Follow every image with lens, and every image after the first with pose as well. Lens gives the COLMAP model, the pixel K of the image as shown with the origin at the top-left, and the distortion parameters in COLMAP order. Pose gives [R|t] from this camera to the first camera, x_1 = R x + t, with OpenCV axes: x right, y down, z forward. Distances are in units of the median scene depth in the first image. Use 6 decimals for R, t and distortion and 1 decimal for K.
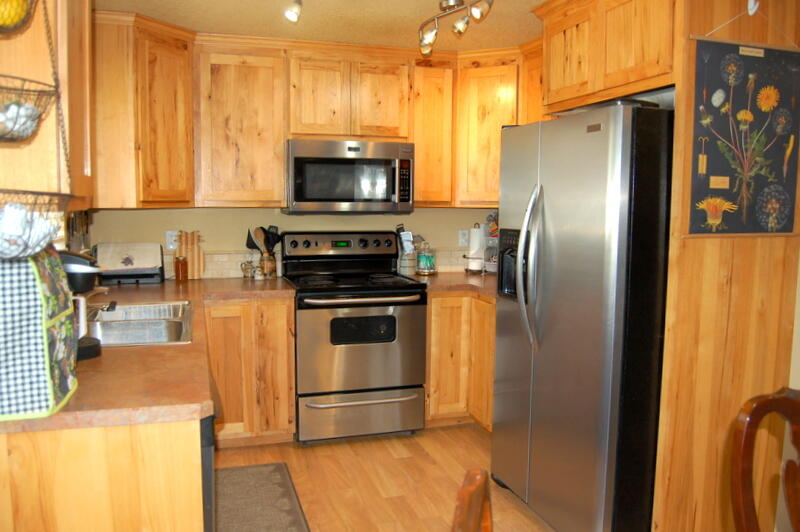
lens RADIAL K [[652.0, 0, 400.0], [0, 652.0, 266.0], [0, 0, 1]] dist [-0.059698, 0.000363]
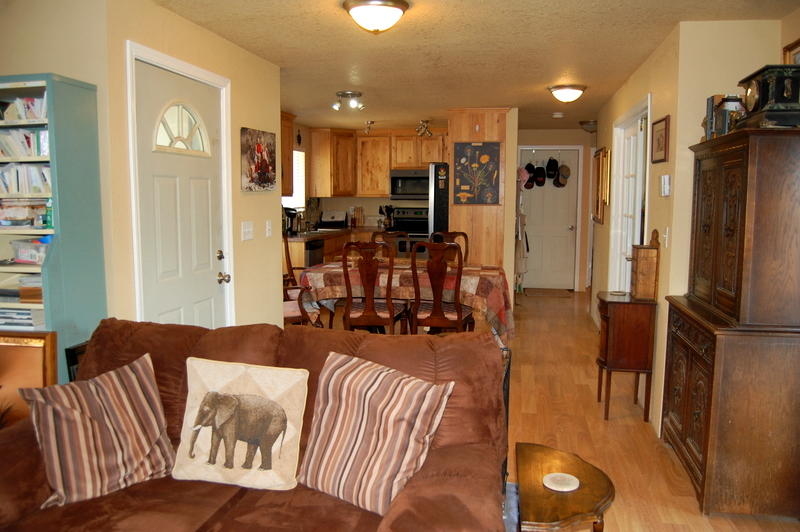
lens RADIAL K [[636.9, 0, 400.0], [0, 636.9, 266.0], [0, 0, 1]] dist [0.000168, -0.000049]
pose [[0.879196, 0.047804, -0.474057, 1.632192], [-0.041196, 0.998855, 0.024321, 0.177590], [0.474677, -0.001854, 0.880158, -1.776036]]
